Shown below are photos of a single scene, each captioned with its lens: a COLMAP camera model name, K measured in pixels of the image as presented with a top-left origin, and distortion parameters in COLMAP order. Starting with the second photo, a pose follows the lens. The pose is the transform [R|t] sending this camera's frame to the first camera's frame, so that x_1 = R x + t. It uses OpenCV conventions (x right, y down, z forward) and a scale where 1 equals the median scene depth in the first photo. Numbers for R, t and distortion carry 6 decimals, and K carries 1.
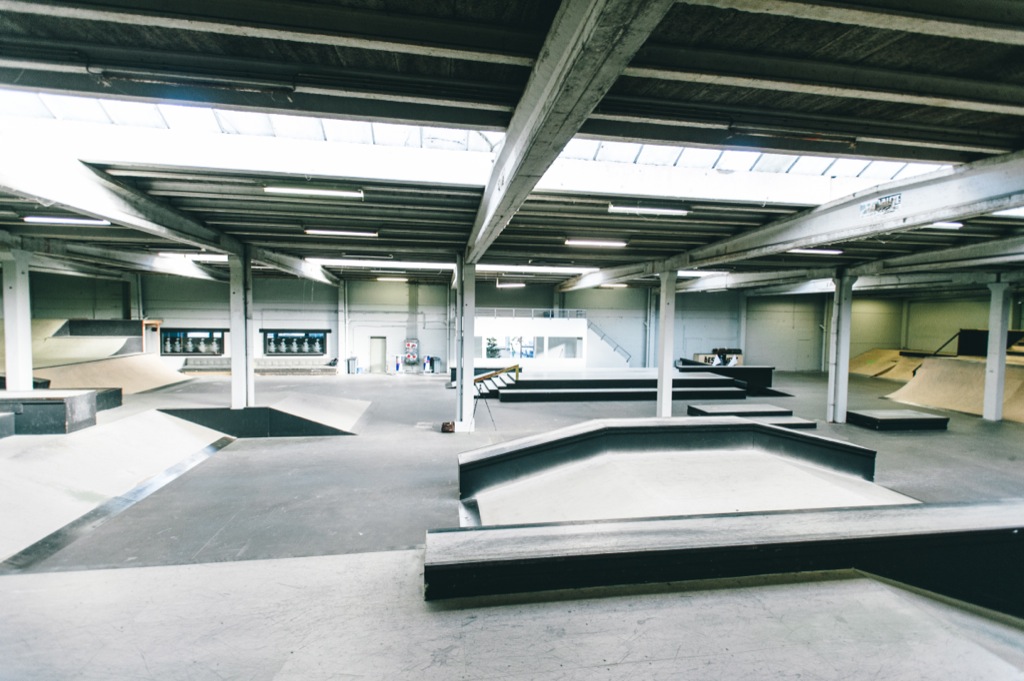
lens RADIAL K [[471.9, 0, 510.6], [0, 471.9, 340.0], [0, 0, 1]] dist [0.021761, -0.008131]
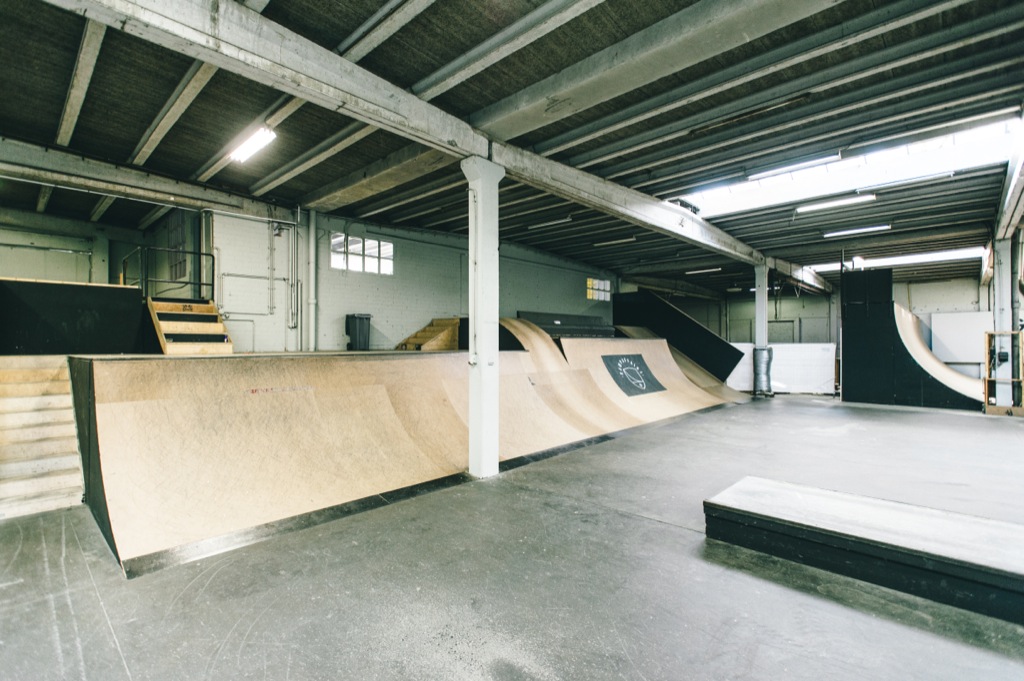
lens RADIAL K [[471.9, 0, 514.3], [0, 471.9, 341.1], [0, 0, 1]] dist [0.021761, -0.008131]
pose [[-0.623319, -0.011631, 0.781881, 0.894436], [0.033850, 0.998551, 0.041840, 0.037453], [-0.781234, 0.052546, -0.622022, 1.702761]]
